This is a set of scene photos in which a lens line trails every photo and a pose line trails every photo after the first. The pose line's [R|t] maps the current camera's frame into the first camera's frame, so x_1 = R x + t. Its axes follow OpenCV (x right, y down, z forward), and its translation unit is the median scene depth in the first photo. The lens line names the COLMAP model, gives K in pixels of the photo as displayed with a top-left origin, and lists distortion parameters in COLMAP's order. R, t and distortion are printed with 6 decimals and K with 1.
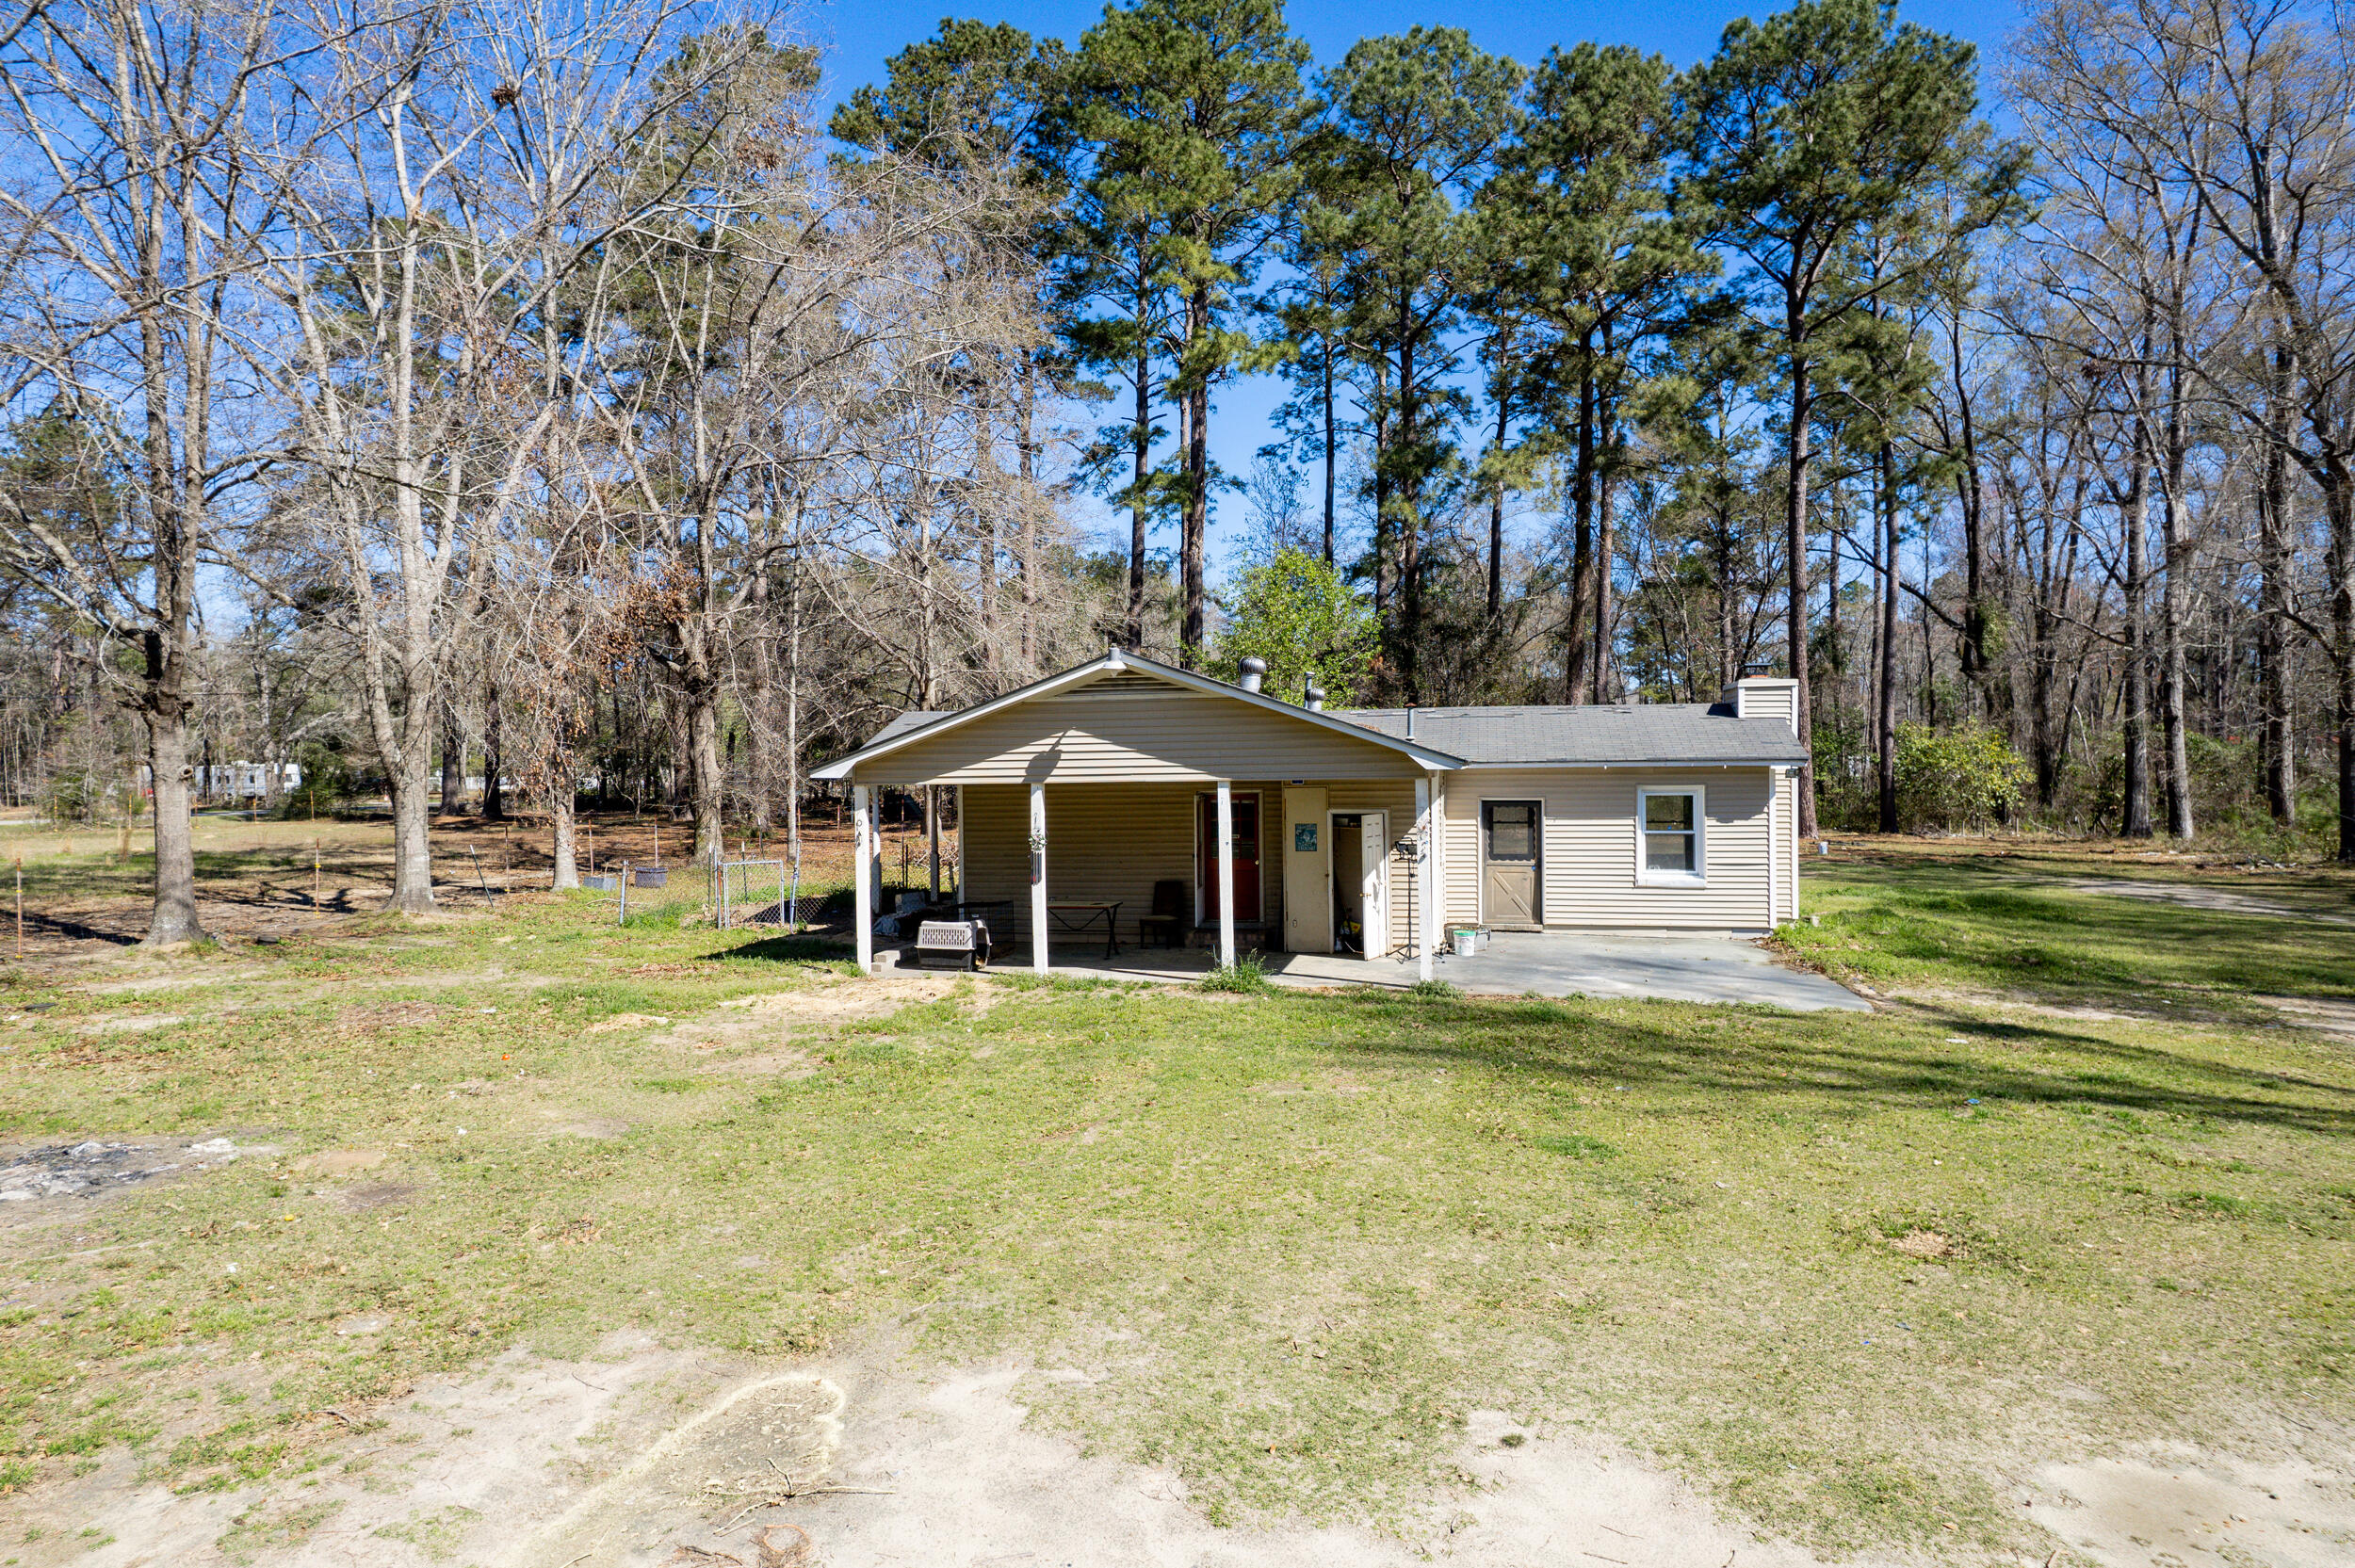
lens RADIAL K [[1513.8, 0, 1177.5], [0, 1513.8, 784.0], [0, 0, 1]] dist [-0.051045, 0.087298]
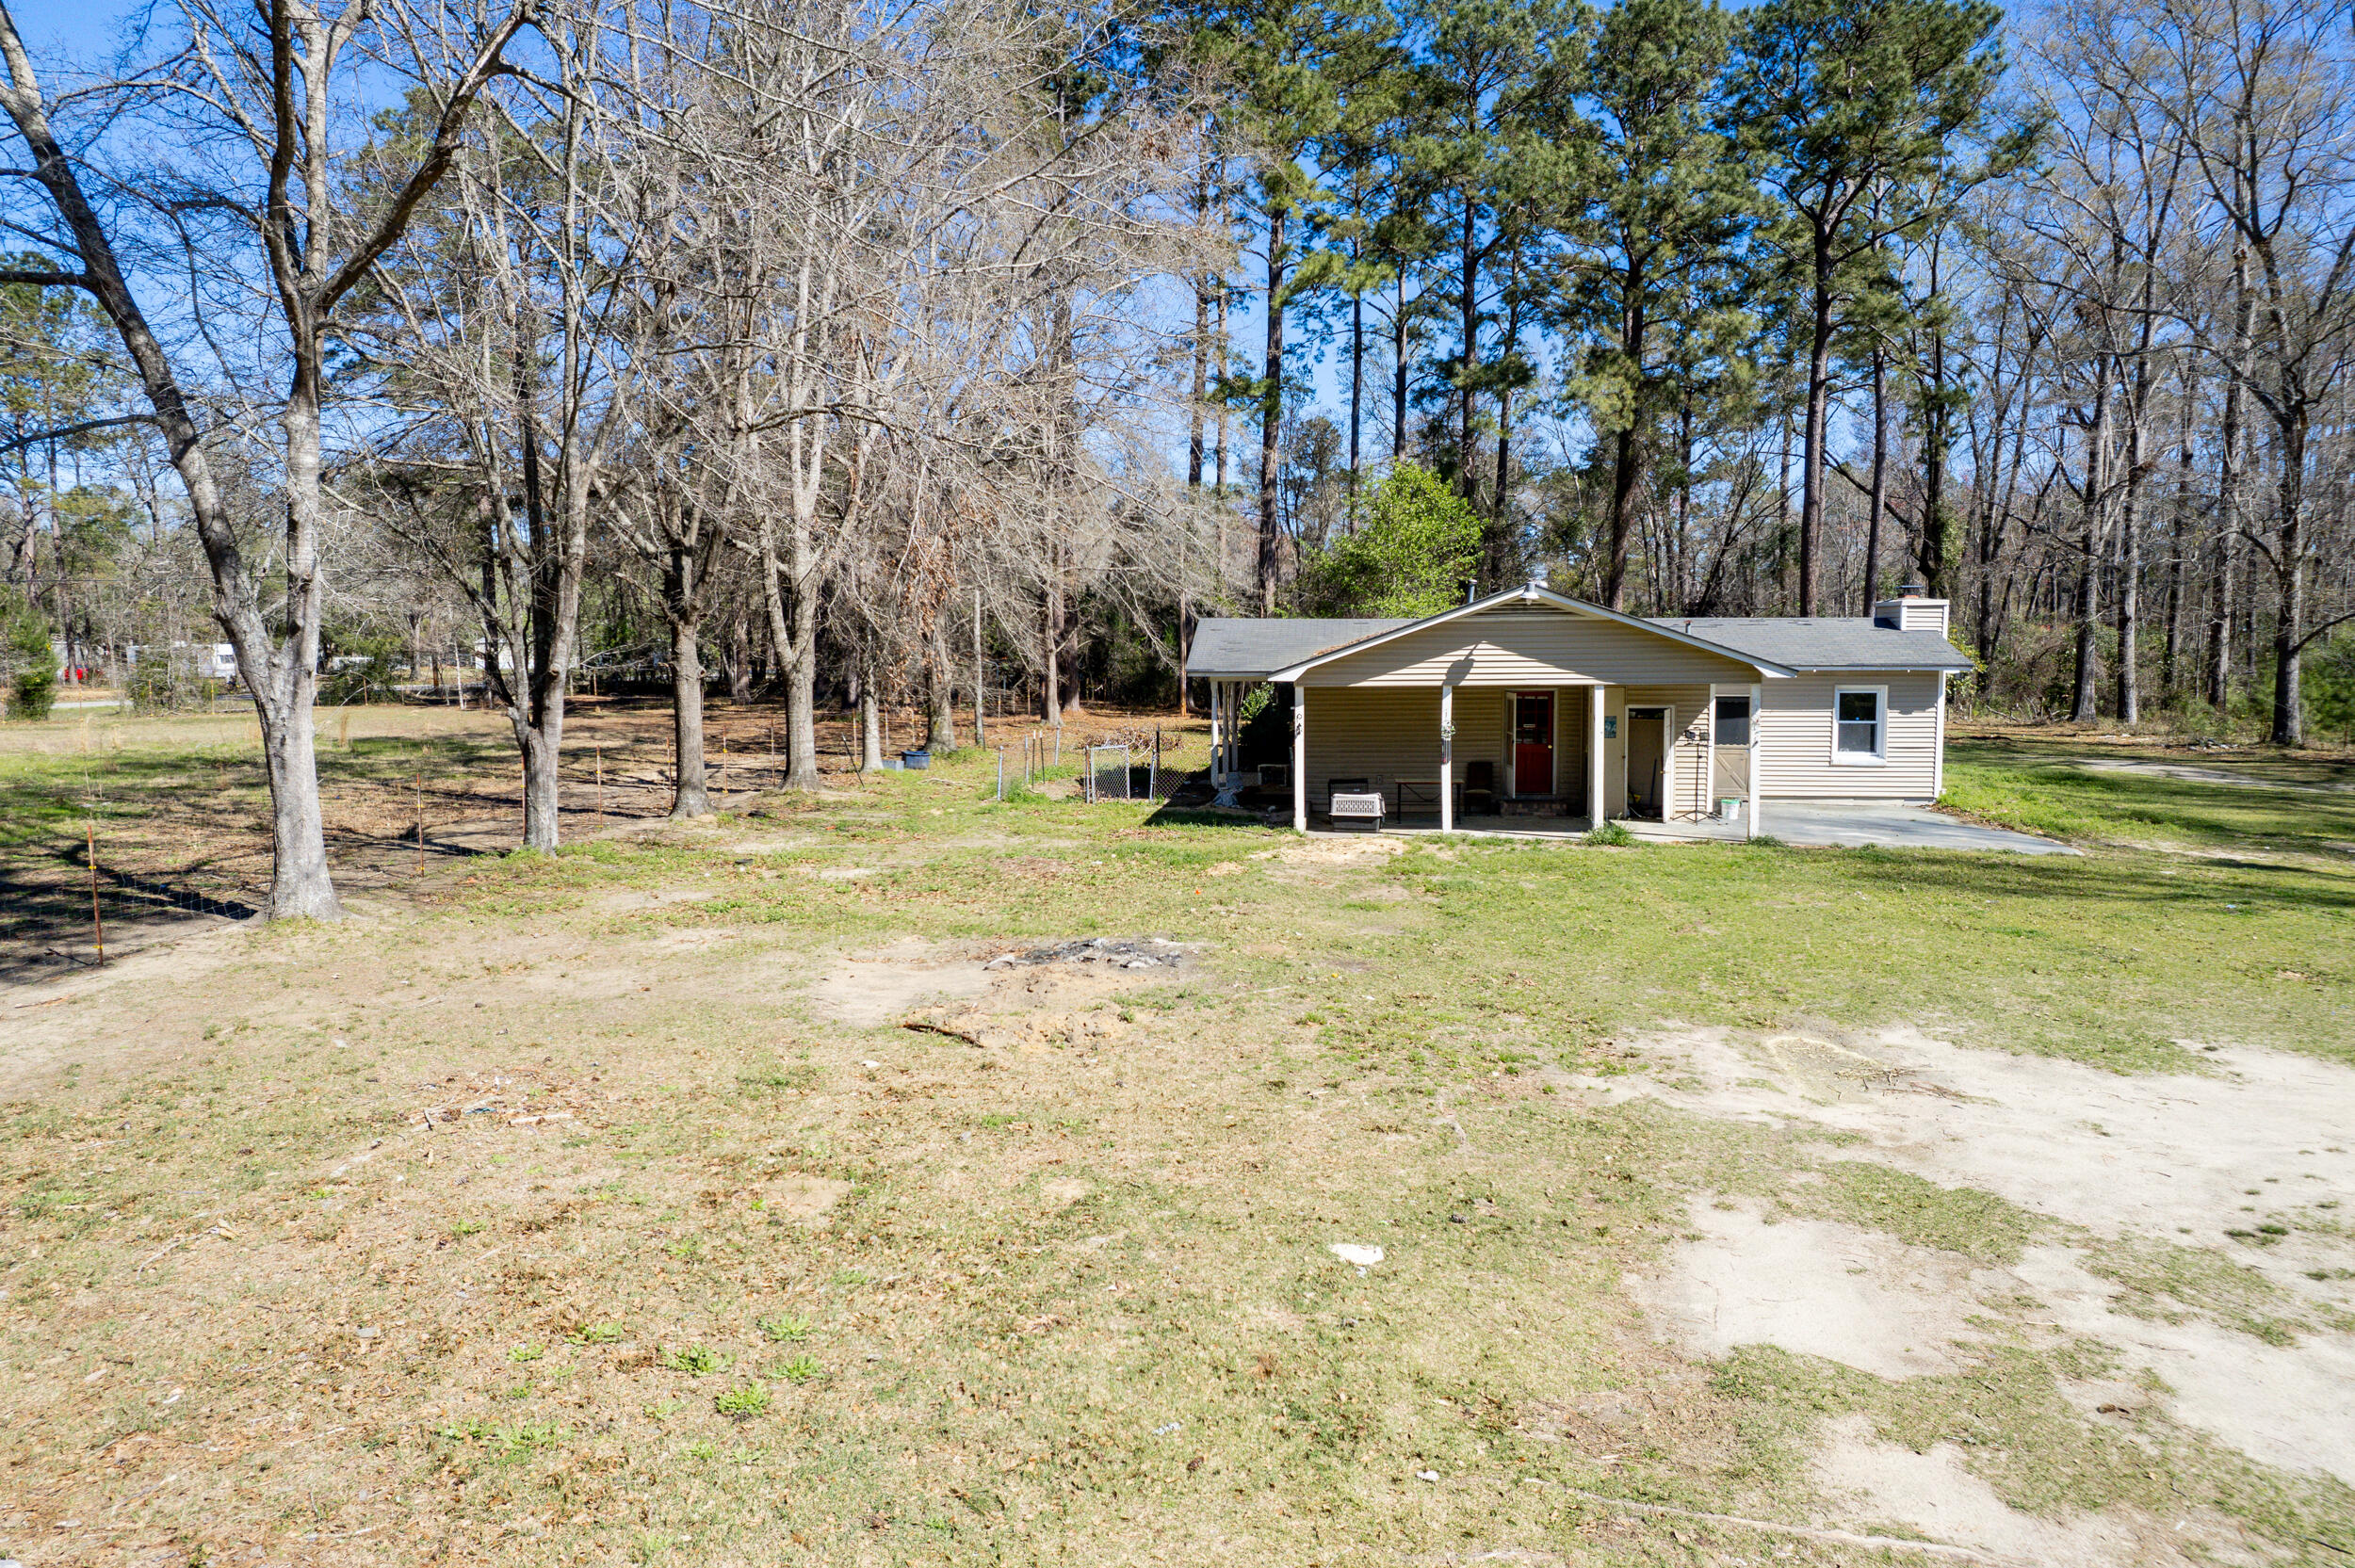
lens RADIAL K [[1554.0, 0, 1167.7], [0, 1554.0, 794.5], [0, 0, 1]] dist [-0.054826, 0.073661]
pose [[0.995860, -0.005112, 0.090754, -0.372757], [-0.002555, 0.996448, 0.084171, -0.015019], [-0.090862, -0.084055, 0.992310, -0.236592]]
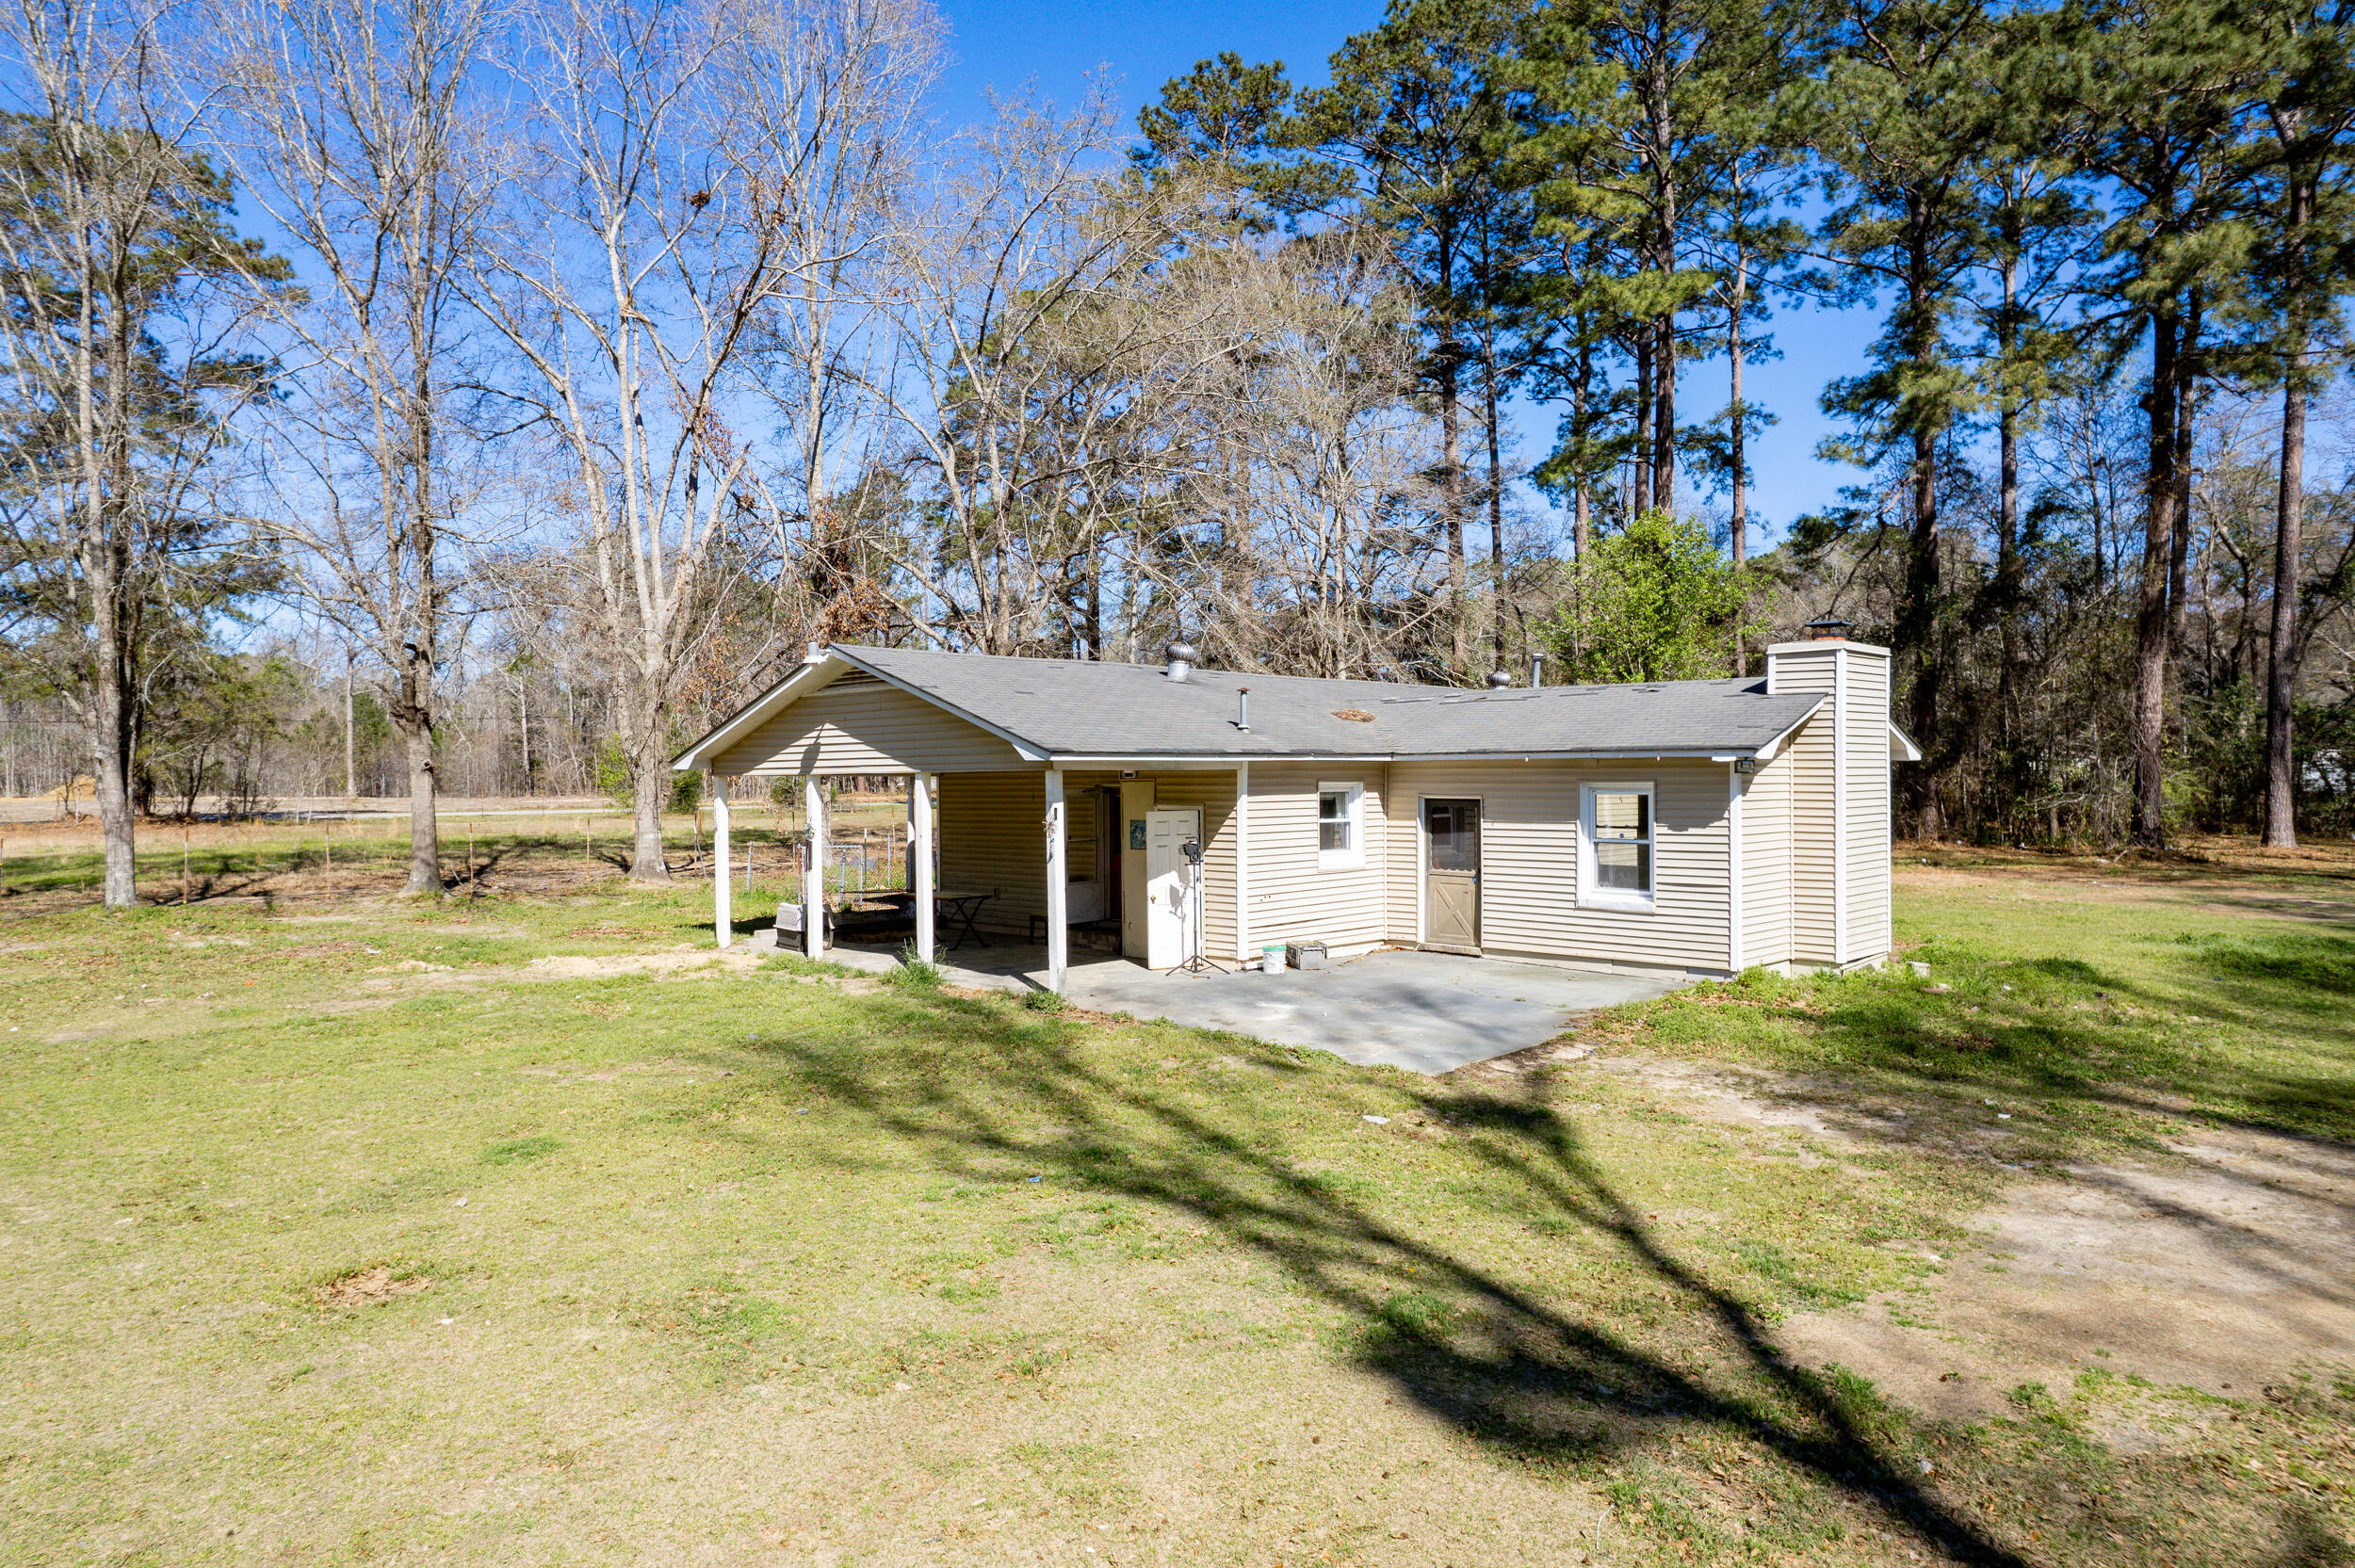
lens RADIAL K [[1507.7, 0, 1177.5], [0, 1507.7, 784.0], [0, 0, 1]] dist [-0.000901, 0.071061]
pose [[0.850757, 0.005803, -0.525527, 0.554734], [-0.006878, 0.999976, -0.000092, 0.003566], [0.525514, 0.003693, 0.850777, 0.202493]]
